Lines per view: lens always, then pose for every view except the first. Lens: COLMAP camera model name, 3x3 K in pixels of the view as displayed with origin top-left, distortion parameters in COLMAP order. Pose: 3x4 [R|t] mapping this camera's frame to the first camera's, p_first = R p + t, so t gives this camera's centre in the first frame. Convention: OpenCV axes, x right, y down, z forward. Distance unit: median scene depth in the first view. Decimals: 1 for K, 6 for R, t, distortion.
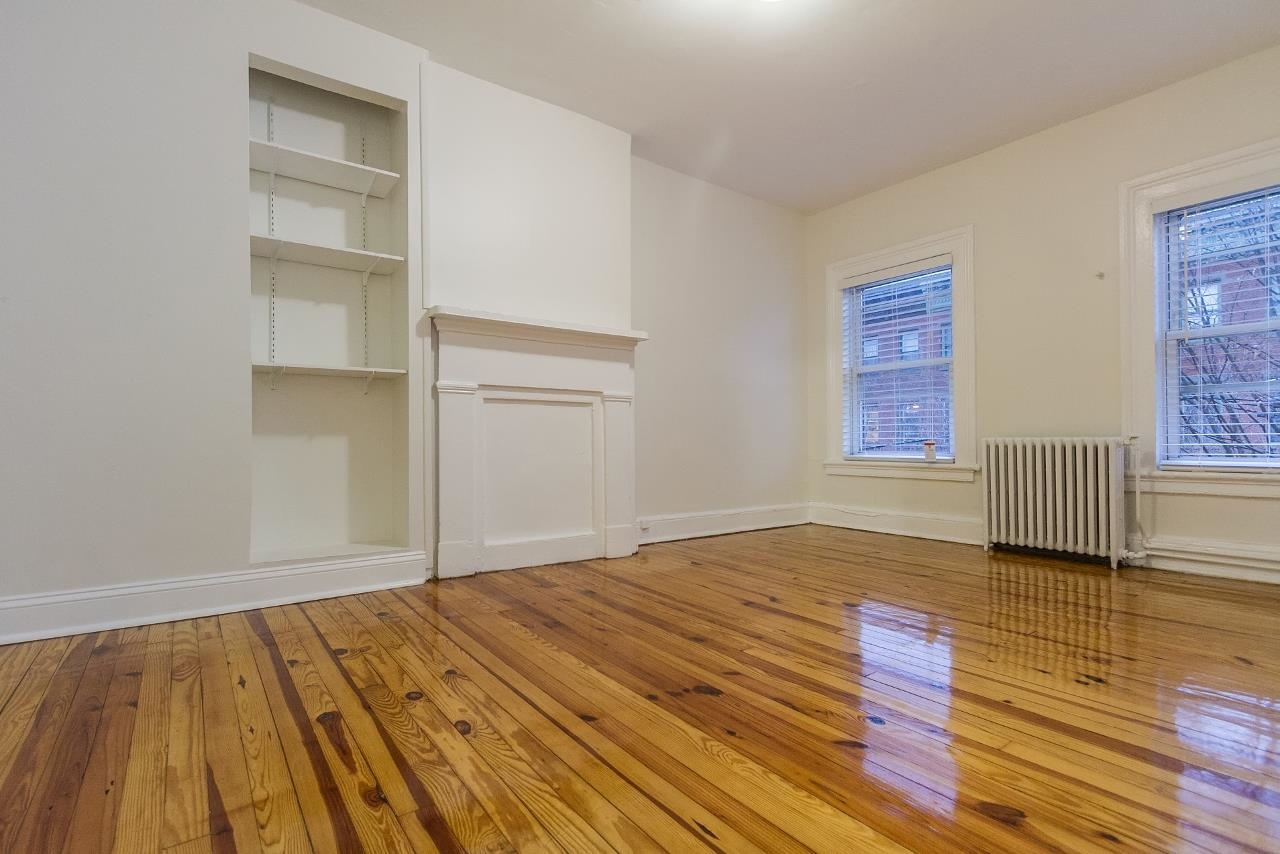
lens RADIAL K [[545.2, 0, 693.5], [0, 545.2, 440.8], [0, 0, 1]] dist [0.002333, 0.000361]
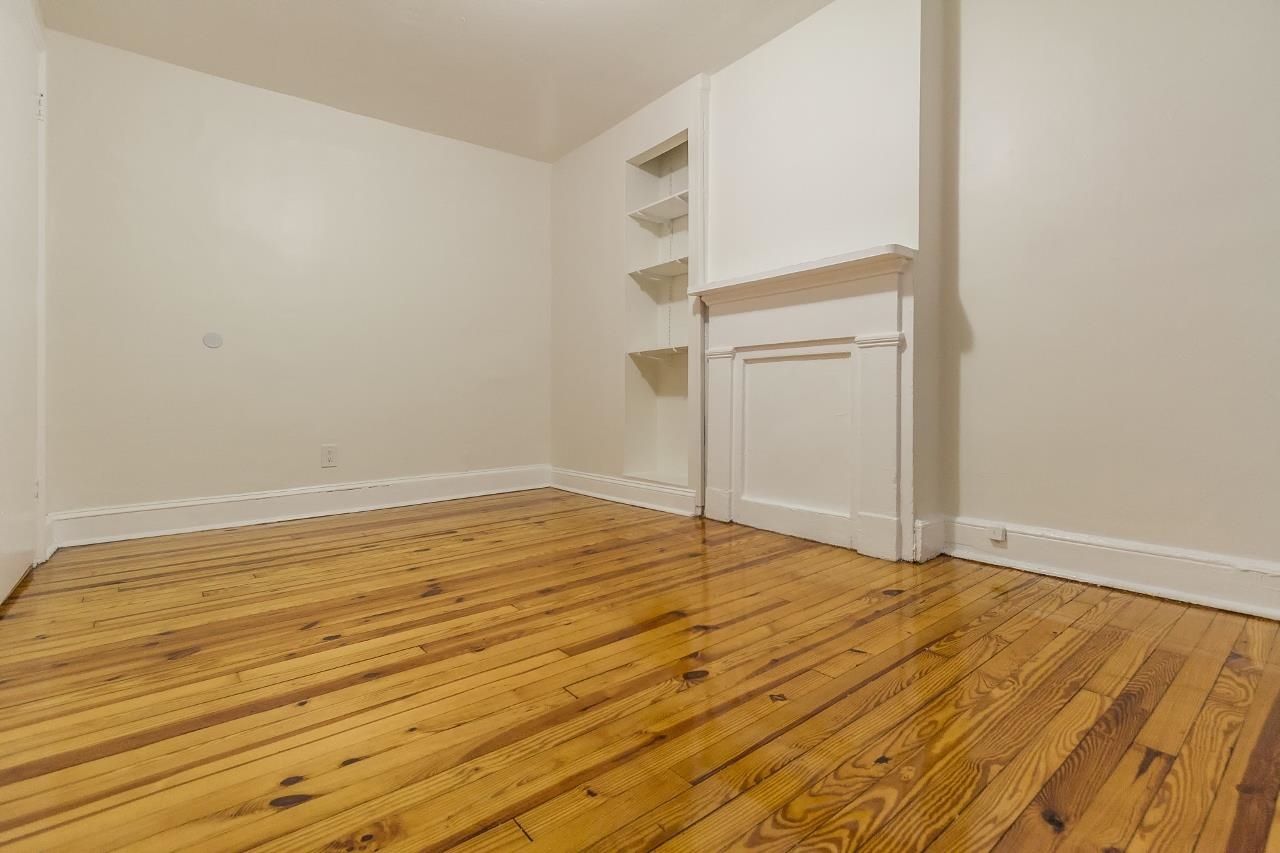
lens RADIAL K [[608.1, 0, 641.4], [0, 608.1, 406.5], [0, 0, 1]] dist [0.003150, -0.000289]
pose [[0.047430, 0.013415, -0.998784, 1.172044], [0.001184, 0.999908, 0.013486, -0.006161], [0.998874, -0.001822, 0.047410, 1.120261]]
